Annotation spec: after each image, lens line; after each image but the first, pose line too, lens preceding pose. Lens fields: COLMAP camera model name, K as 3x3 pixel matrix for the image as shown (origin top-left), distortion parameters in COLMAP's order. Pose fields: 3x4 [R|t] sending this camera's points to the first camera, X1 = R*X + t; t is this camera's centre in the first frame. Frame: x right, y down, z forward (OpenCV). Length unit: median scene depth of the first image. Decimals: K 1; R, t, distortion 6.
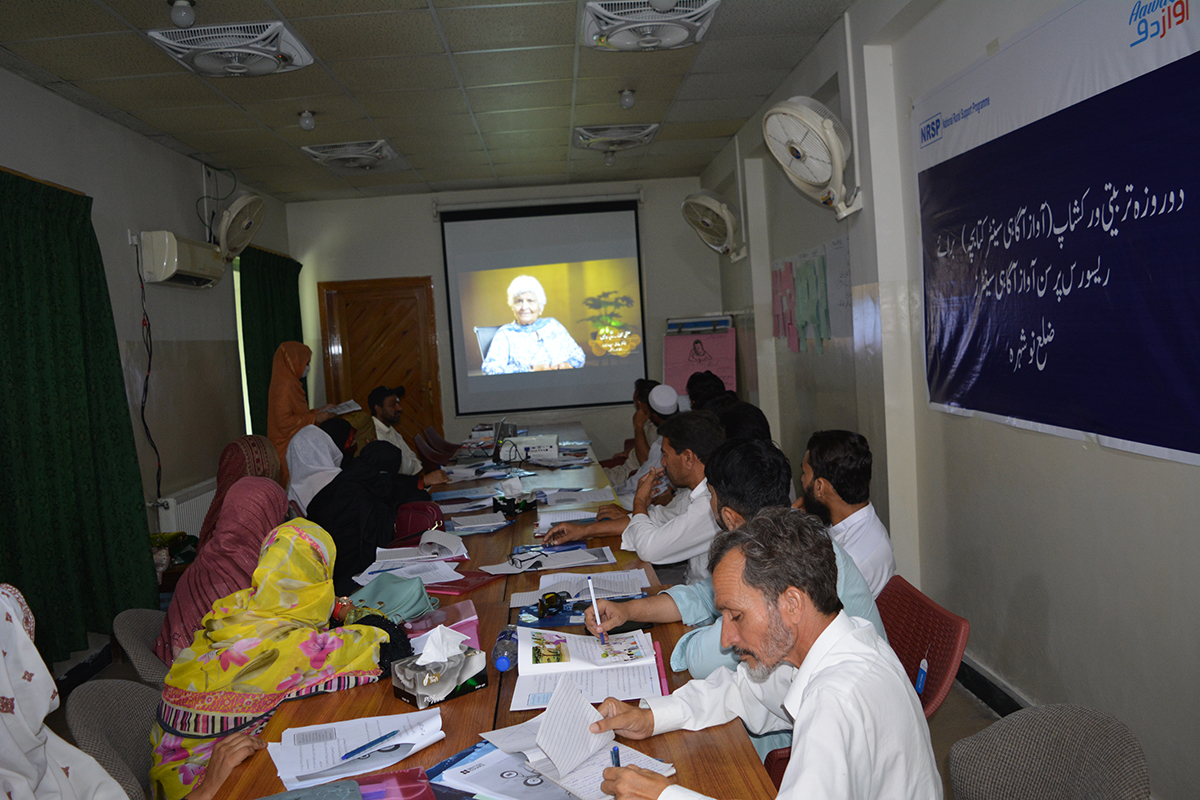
lens RADIAL K [[969.1, 0, 596.3], [0, 969.1, 394.9], [0, 0, 1]] dist [-0.081057, 0.026963]
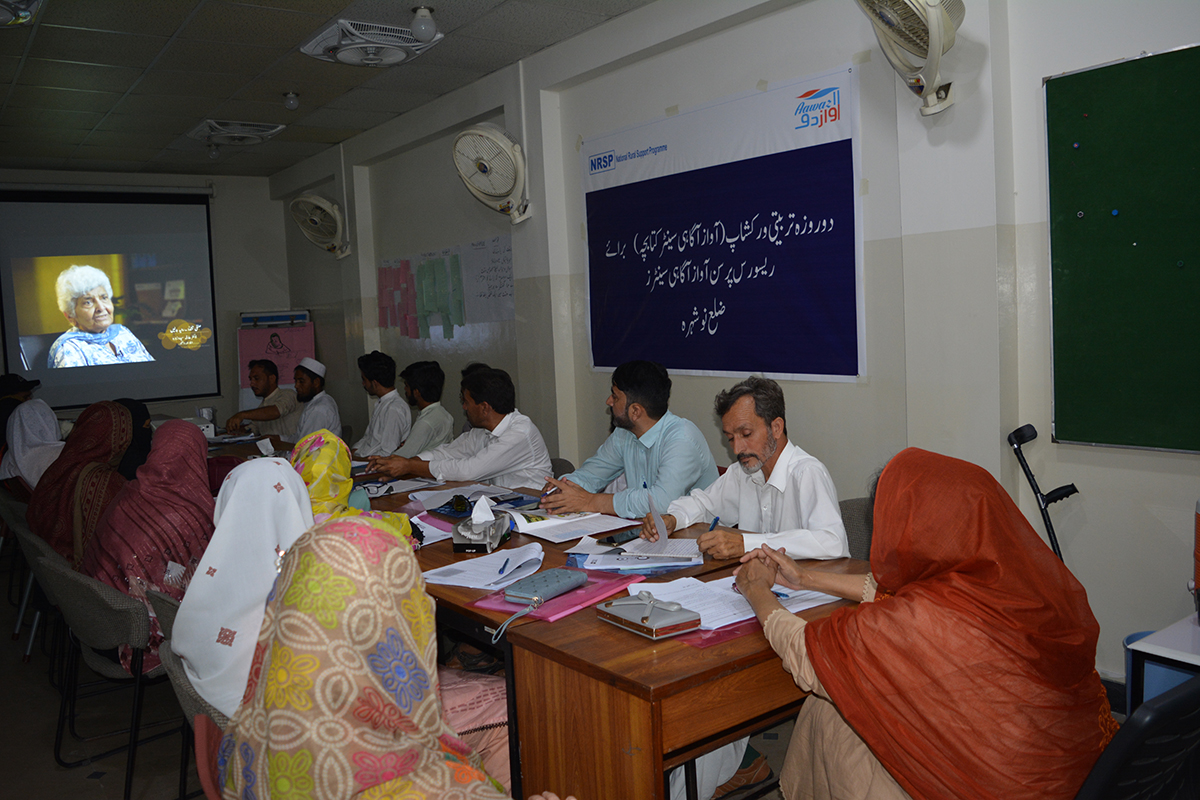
lens RADIAL K [[969.1, 0, 602.1], [0, 969.1, 397.0], [0, 0, 1]] dist [-0.081057, 0.026963]
pose [[0.832317, -0.021398, 0.553886, -0.466245], [0.027944, 0.999604, -0.003375, 0.065522], [-0.553594, 0.018287, 0.832586, -0.140595]]
